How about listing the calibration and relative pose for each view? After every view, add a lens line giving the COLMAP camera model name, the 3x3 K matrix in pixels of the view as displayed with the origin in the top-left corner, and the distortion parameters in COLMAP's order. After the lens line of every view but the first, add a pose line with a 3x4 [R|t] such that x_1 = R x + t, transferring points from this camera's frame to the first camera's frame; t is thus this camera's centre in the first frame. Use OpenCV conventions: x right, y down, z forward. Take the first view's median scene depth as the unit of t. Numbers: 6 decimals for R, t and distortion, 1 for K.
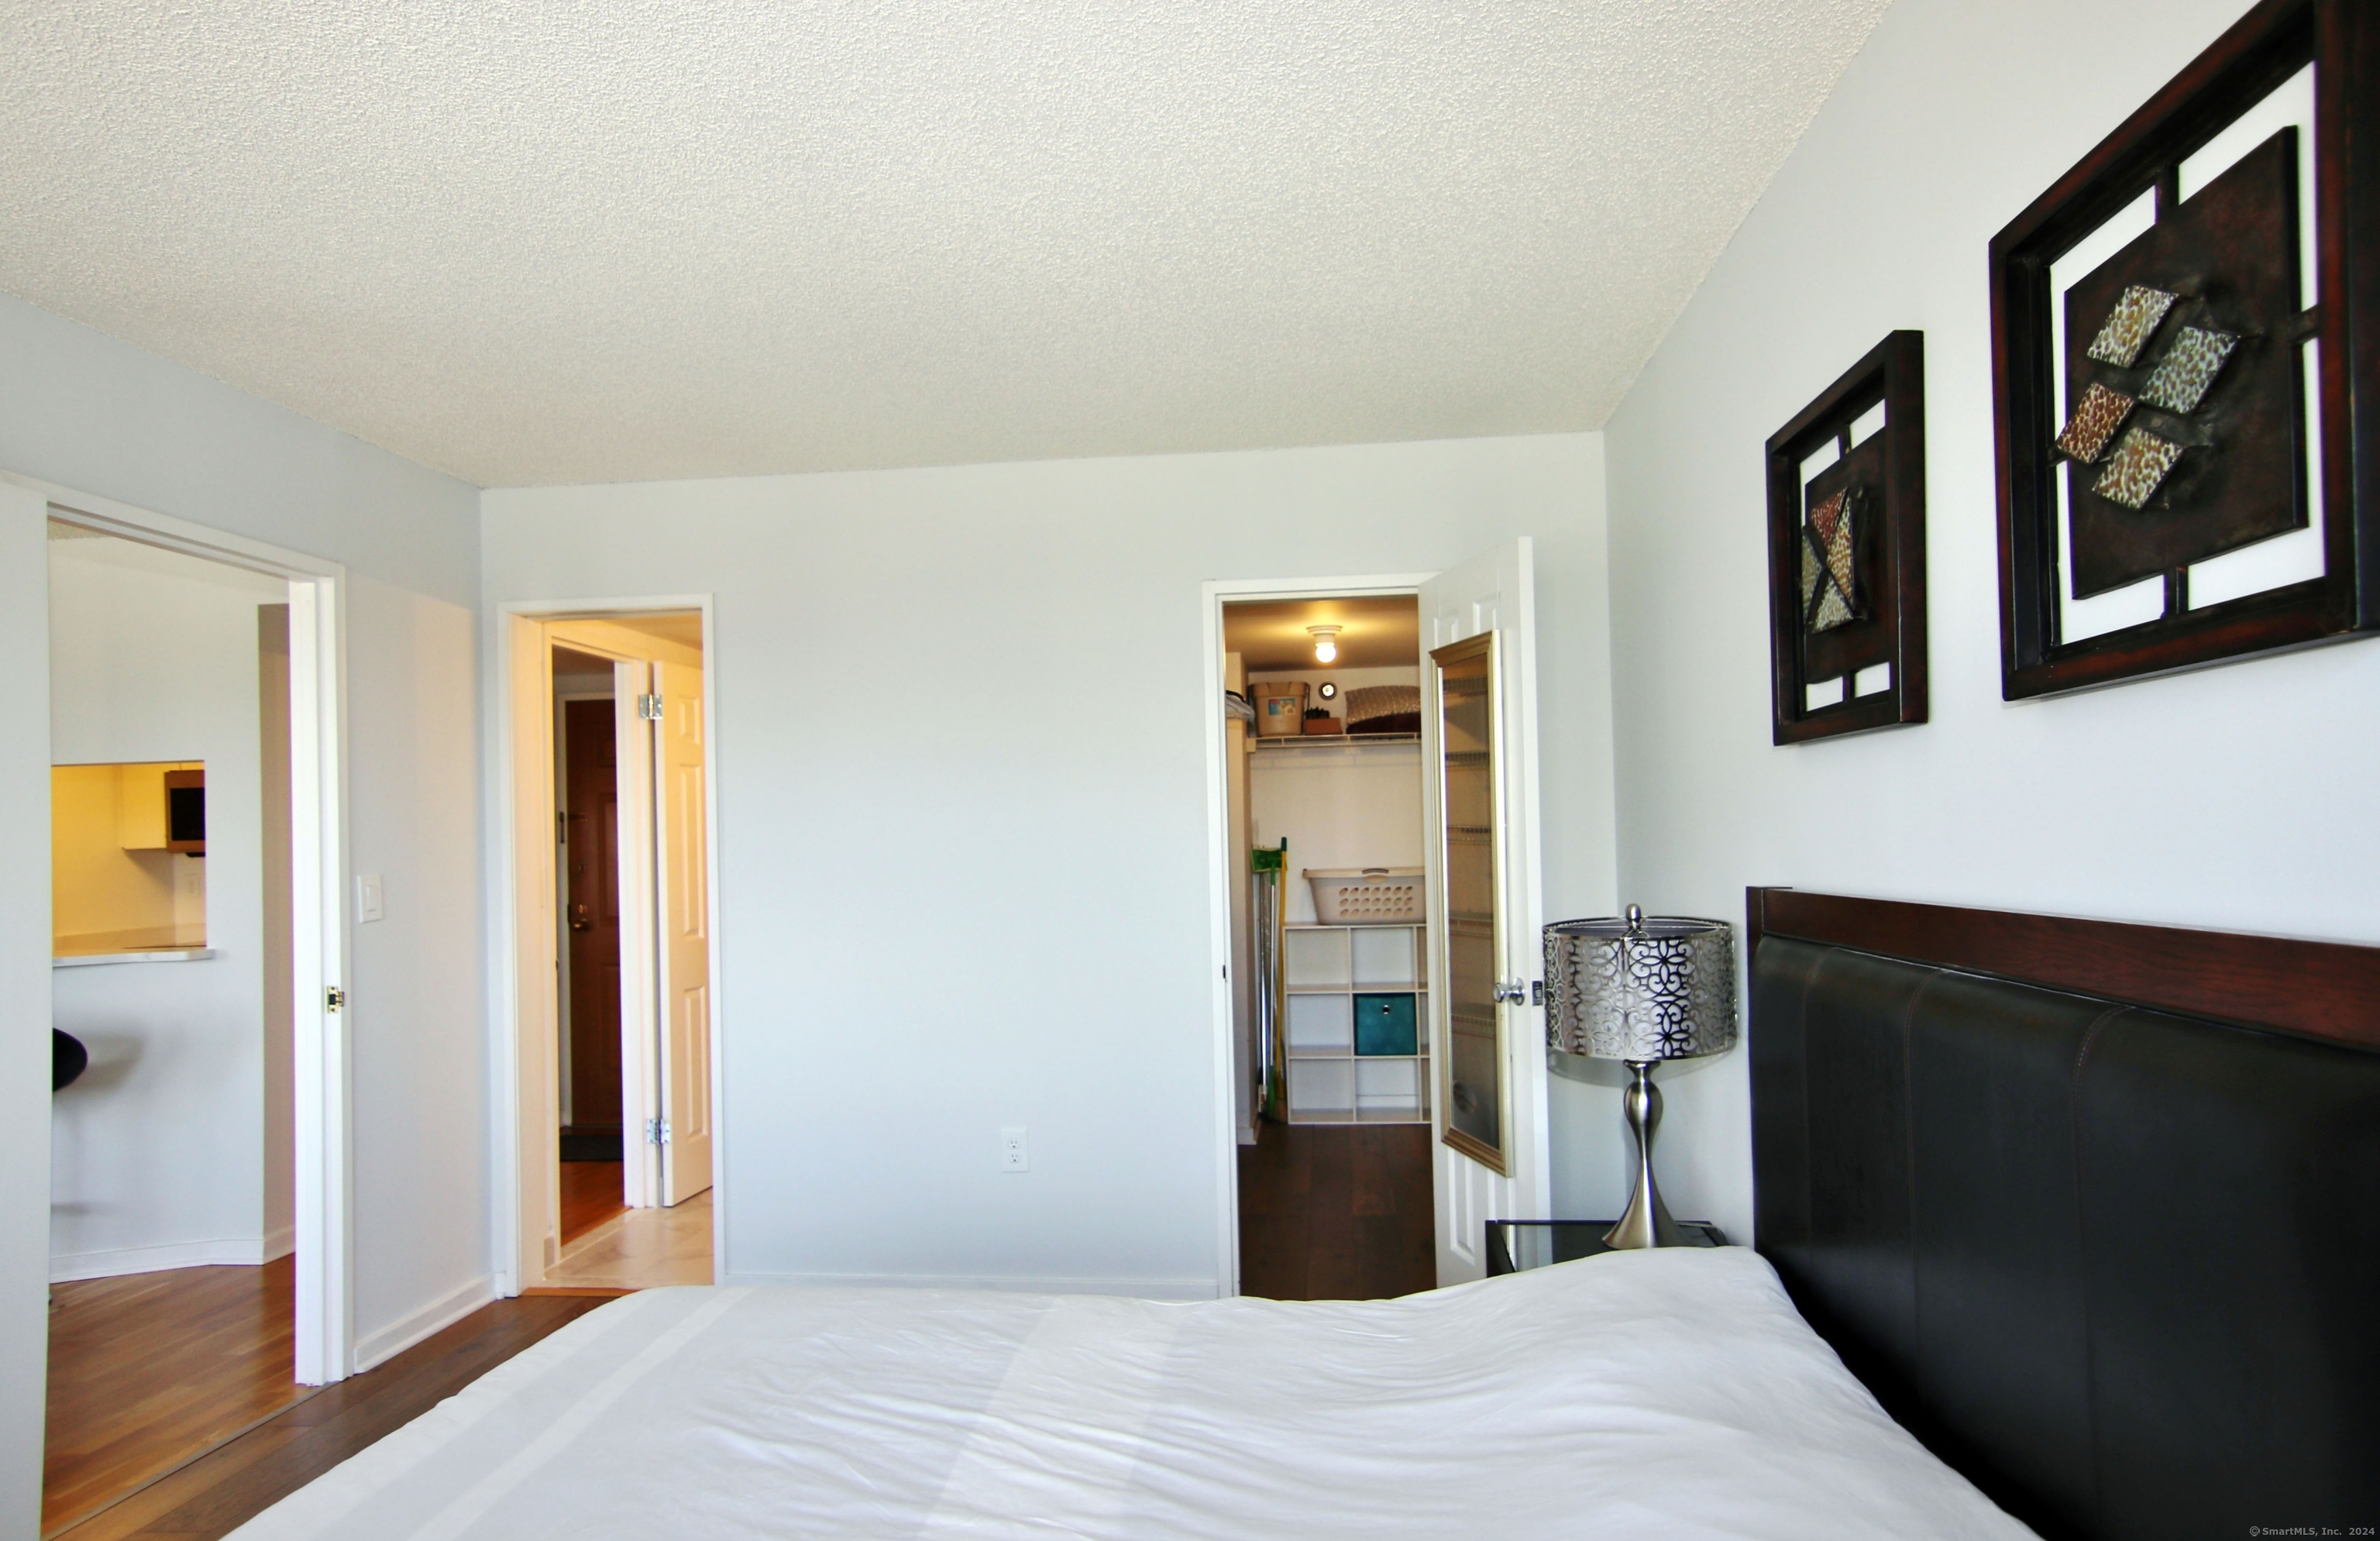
lens RADIAL K [[1362.4, 0, 1186.4], [0, 1362.4, 822.3], [0, 0, 1]] dist [-0.003494, 0.032541]
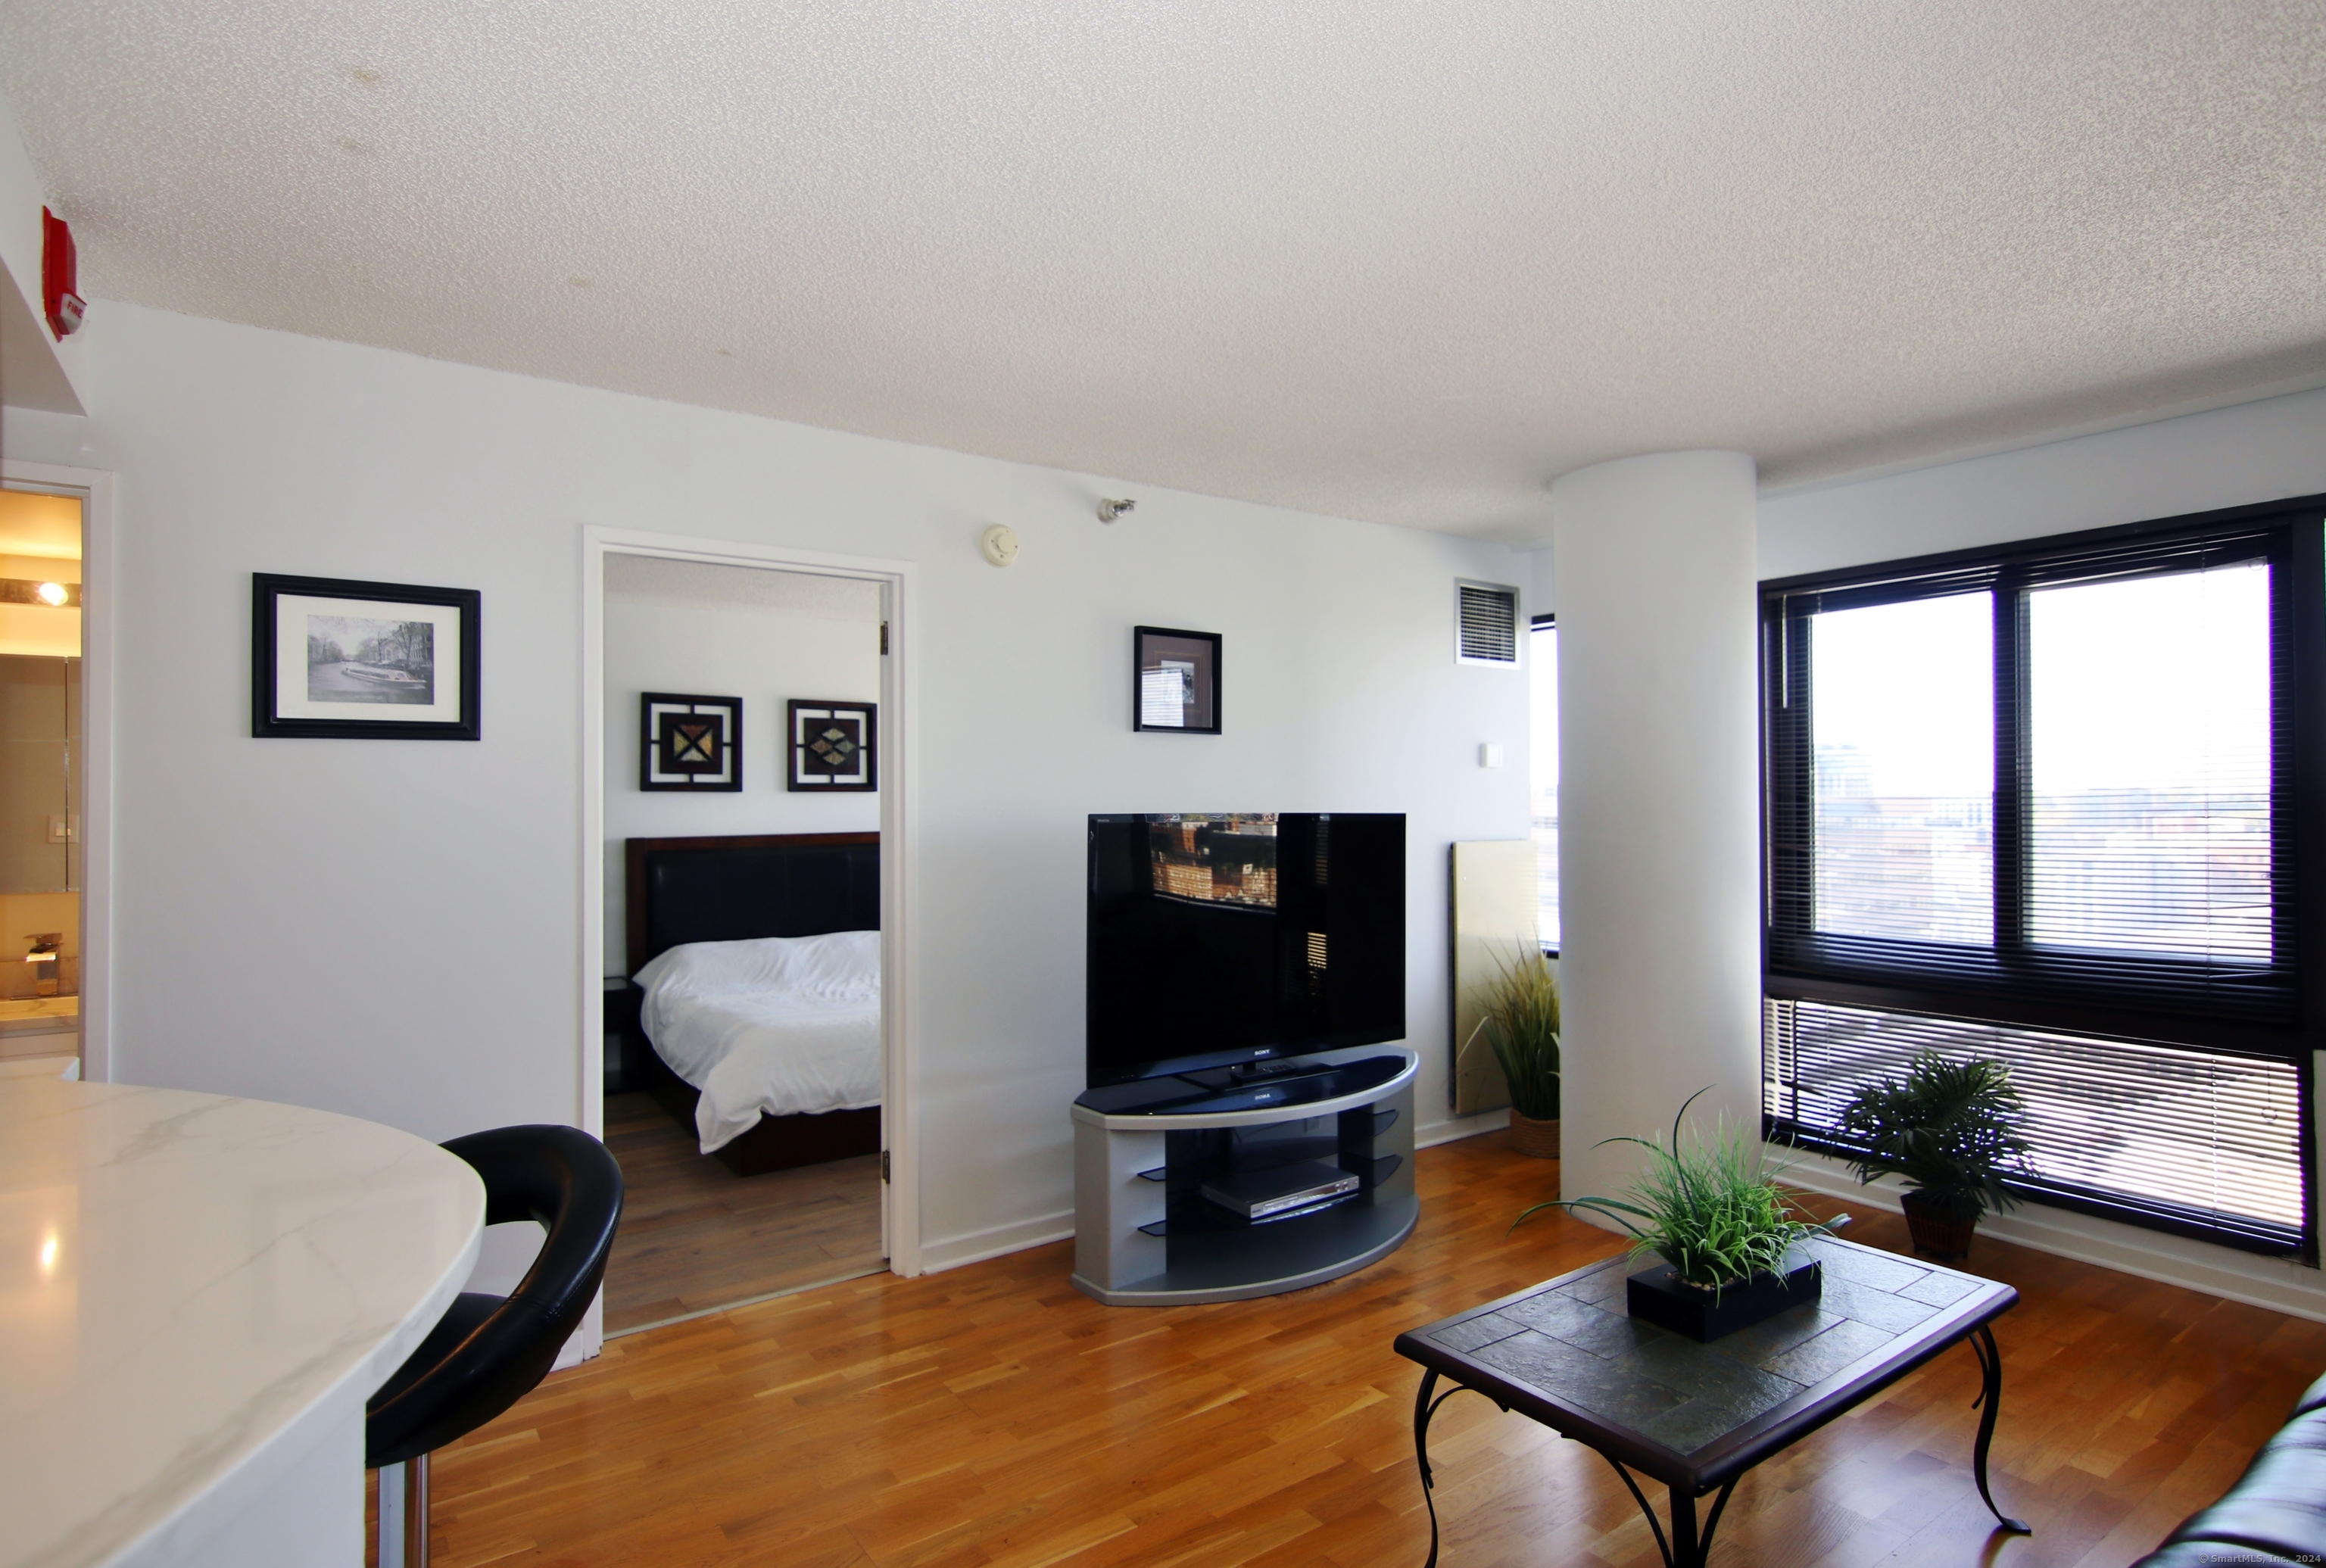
lens RADIAL K [[1214.4, 0, 1153.7], [0, 1214.4, 786.6], [0, 0, 1]] dist [-0.000915, 0.002275]
pose [[-0.659190, 0.038896, 0.750970, -2.257910], [0.012200, 0.999083, -0.041038, 0.056411], [-0.751878, -0.017890, -0.659060, 1.831663]]
